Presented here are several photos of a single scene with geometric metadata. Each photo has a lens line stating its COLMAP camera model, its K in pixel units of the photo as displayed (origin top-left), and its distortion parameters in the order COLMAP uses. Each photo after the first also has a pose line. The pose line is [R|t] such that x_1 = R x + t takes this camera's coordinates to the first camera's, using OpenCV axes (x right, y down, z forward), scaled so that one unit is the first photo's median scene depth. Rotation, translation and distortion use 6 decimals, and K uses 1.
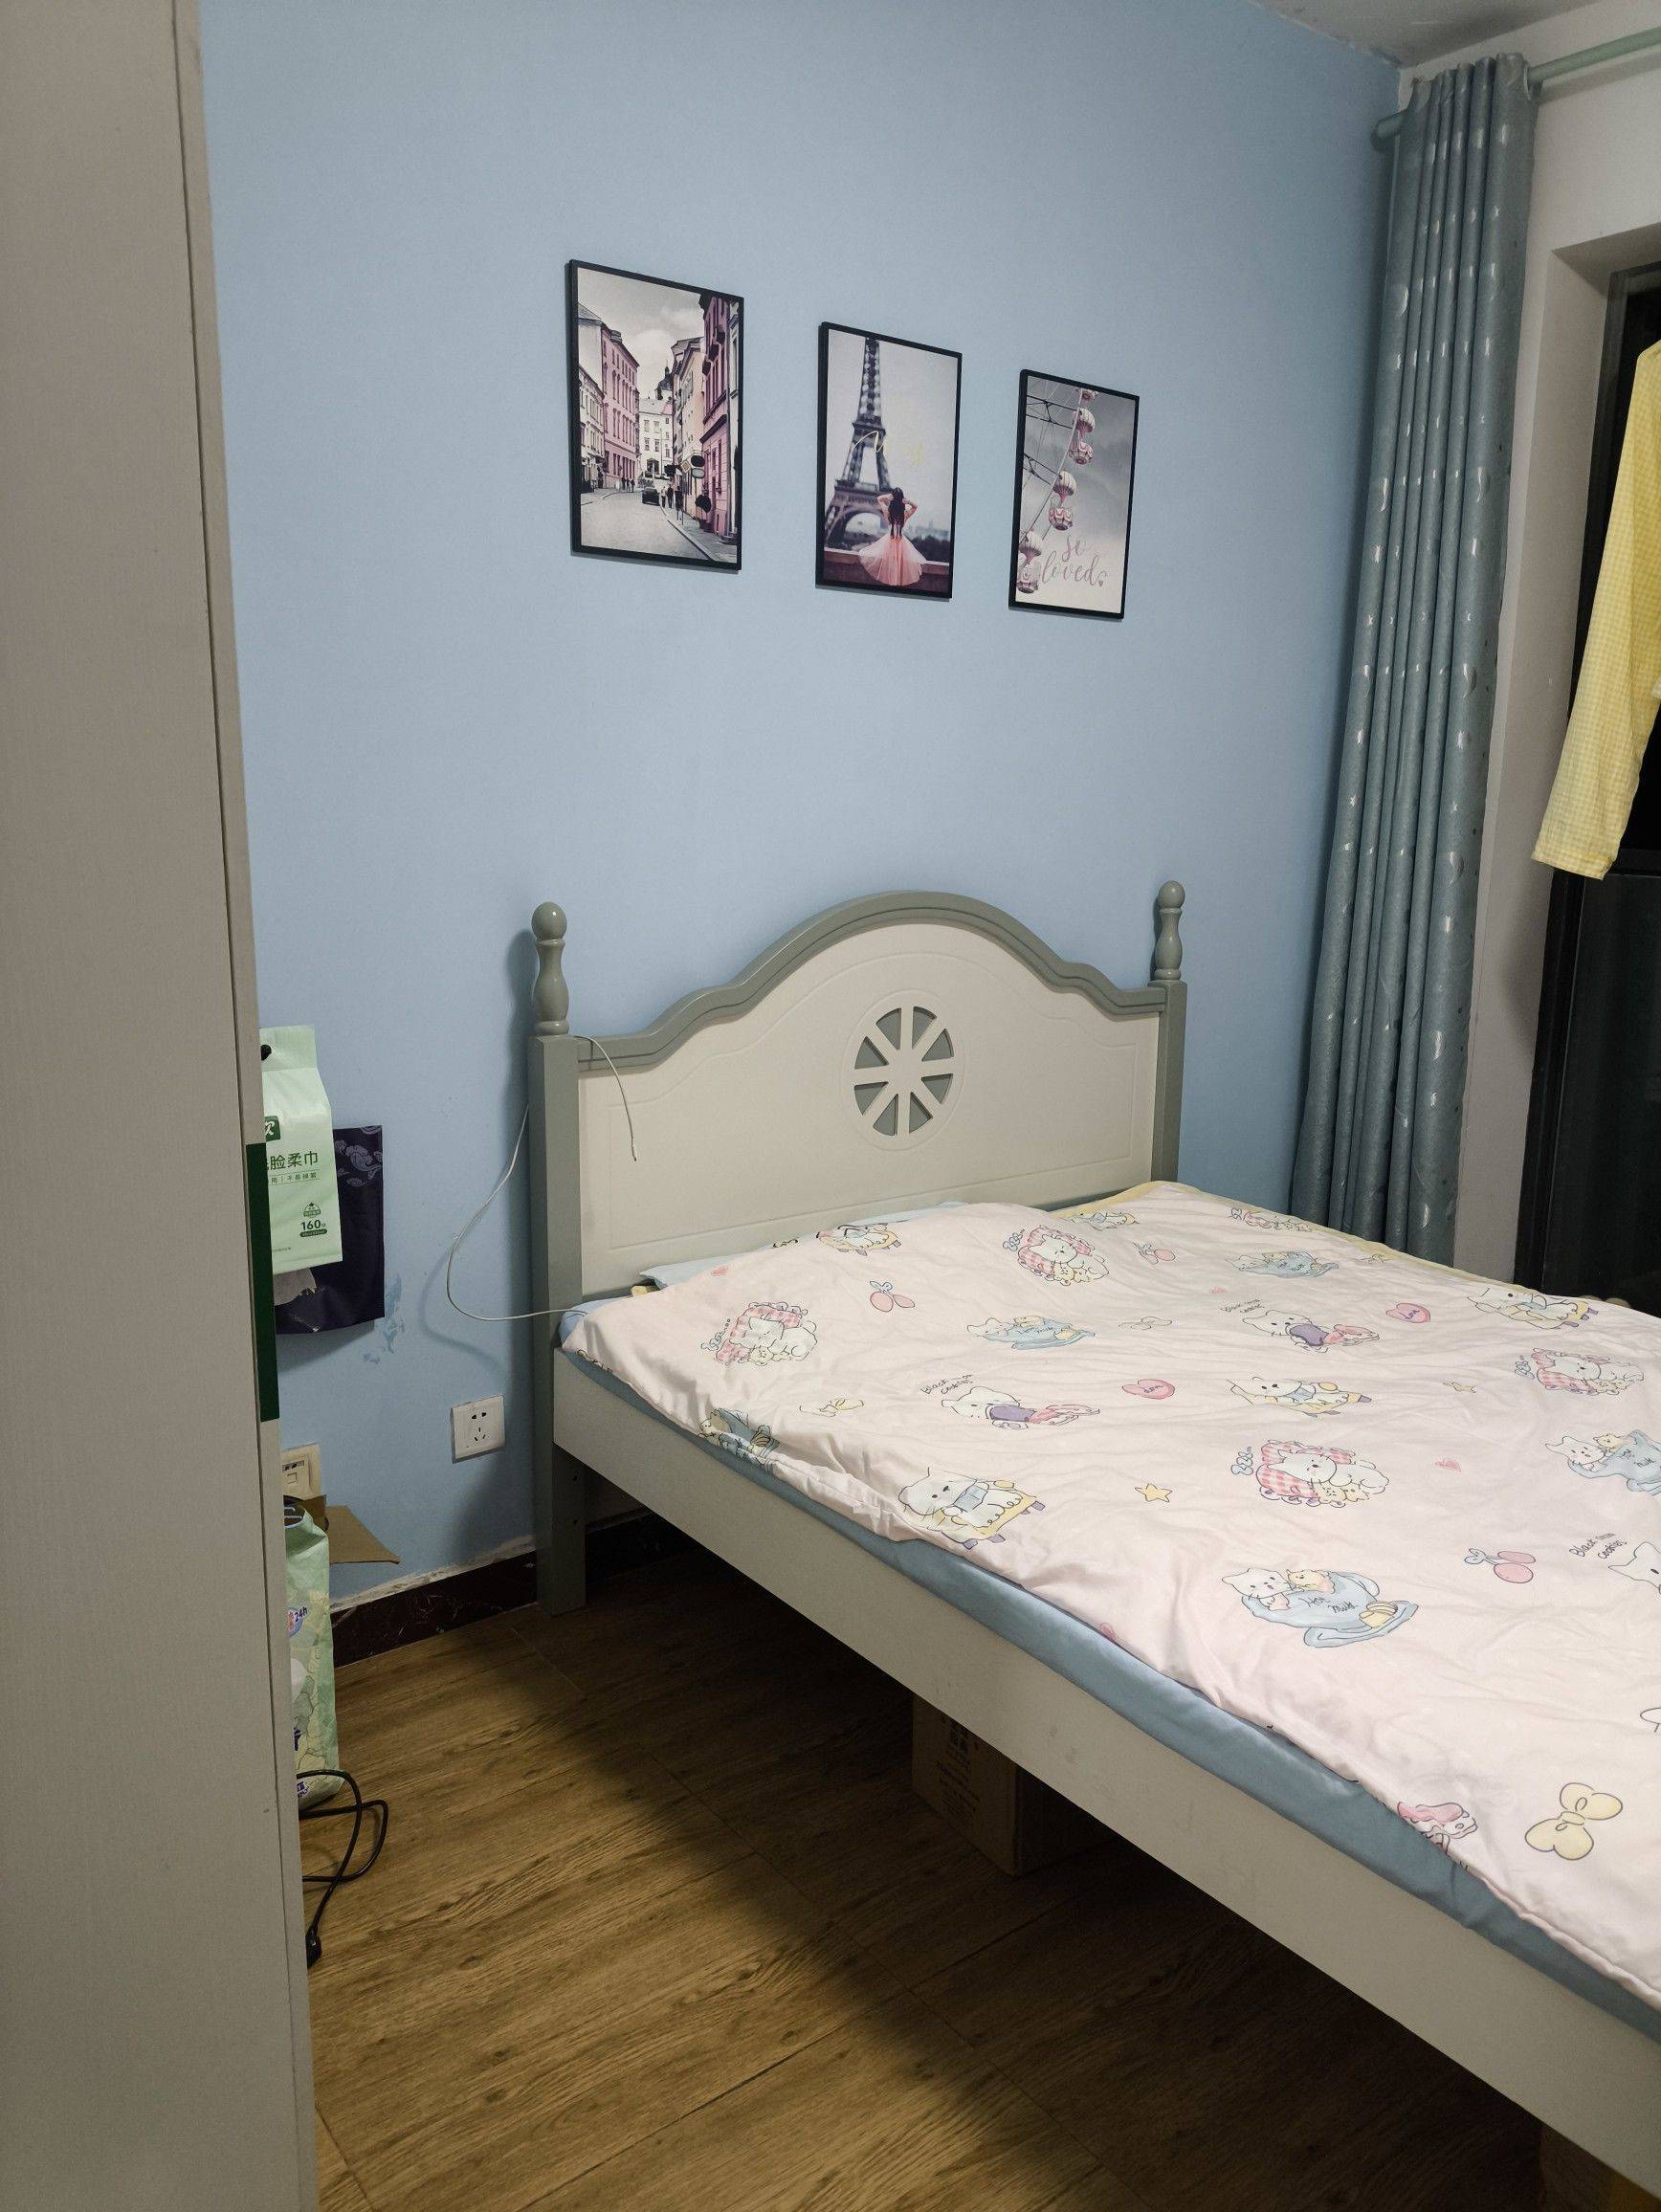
lens RADIAL K [[1599.9, 0, 830.5], [0, 1599.9, 1106.0], [0, 0, 1]] dist [0.048283, -0.142853]
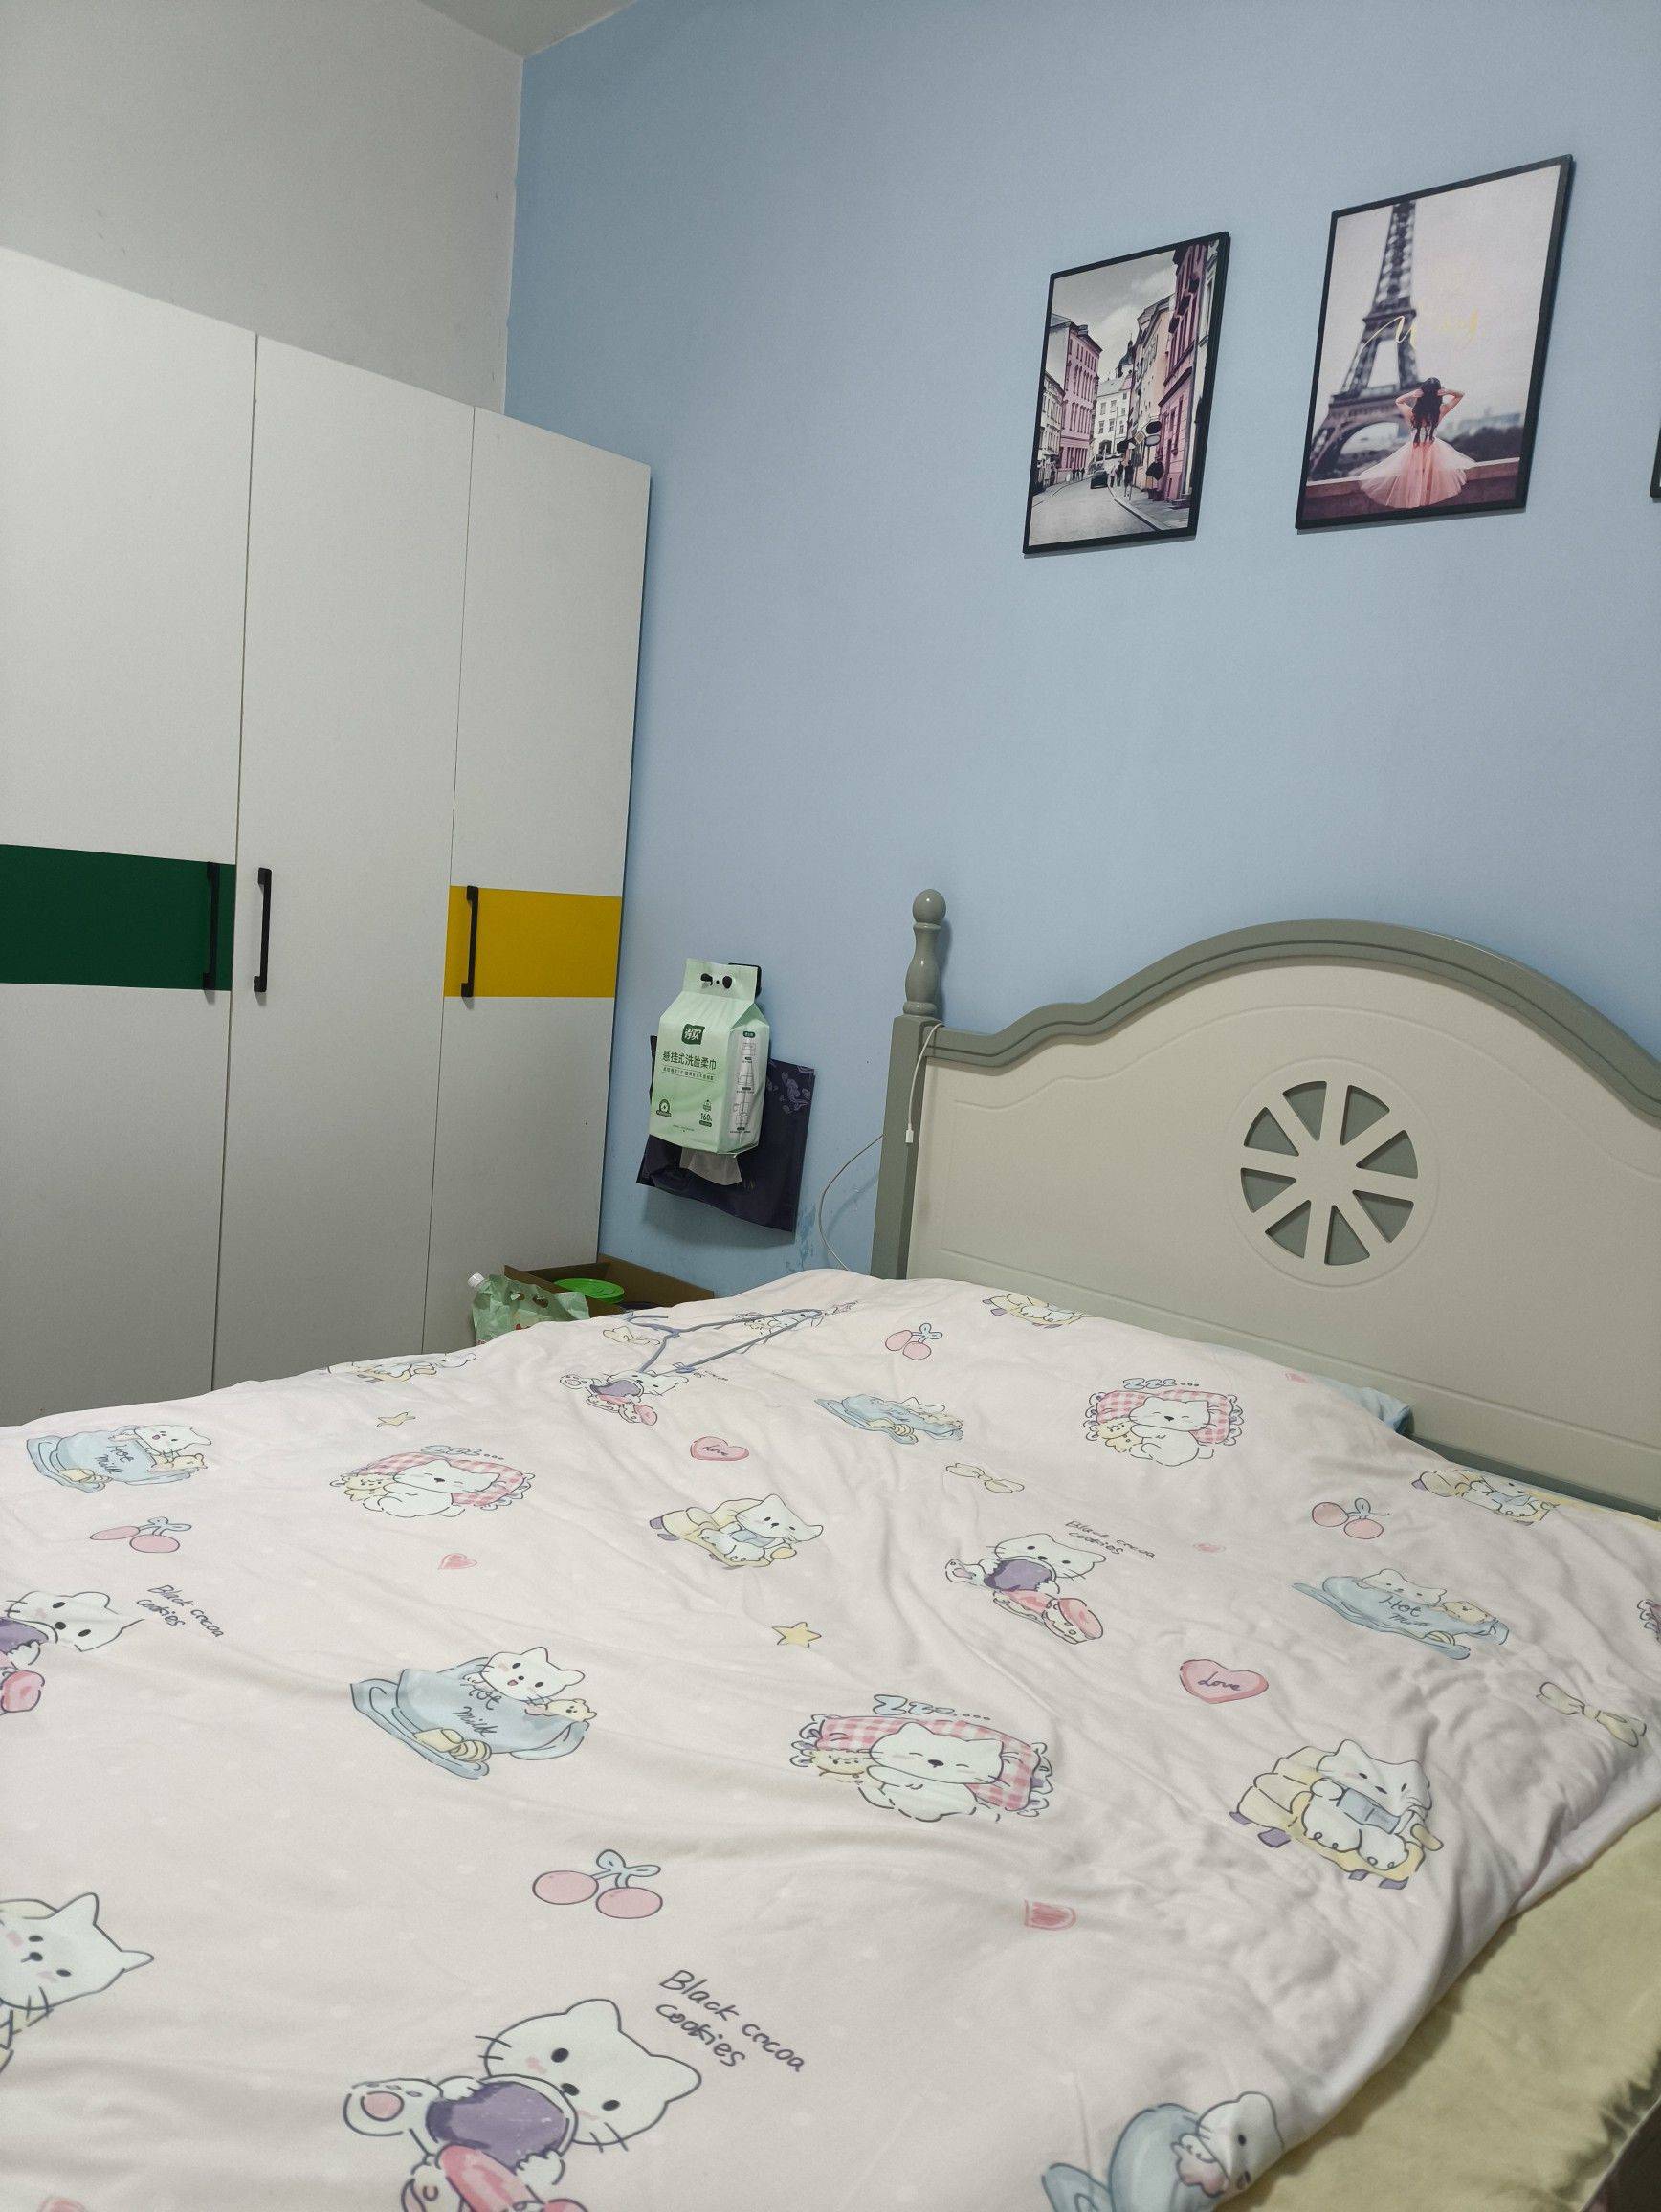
lens RADIAL K [[1599.9, 0, 830.5], [0, 1599.9, 1106.0], [0, 0, 1]] dist [0.048283, -0.142853]
pose [[0.155313, 0.110652, -0.981649, 0.822447], [-0.281825, 0.957374, 0.063326, -0.038914], [0.946812, 0.266818, 0.179877, 0.762296]]
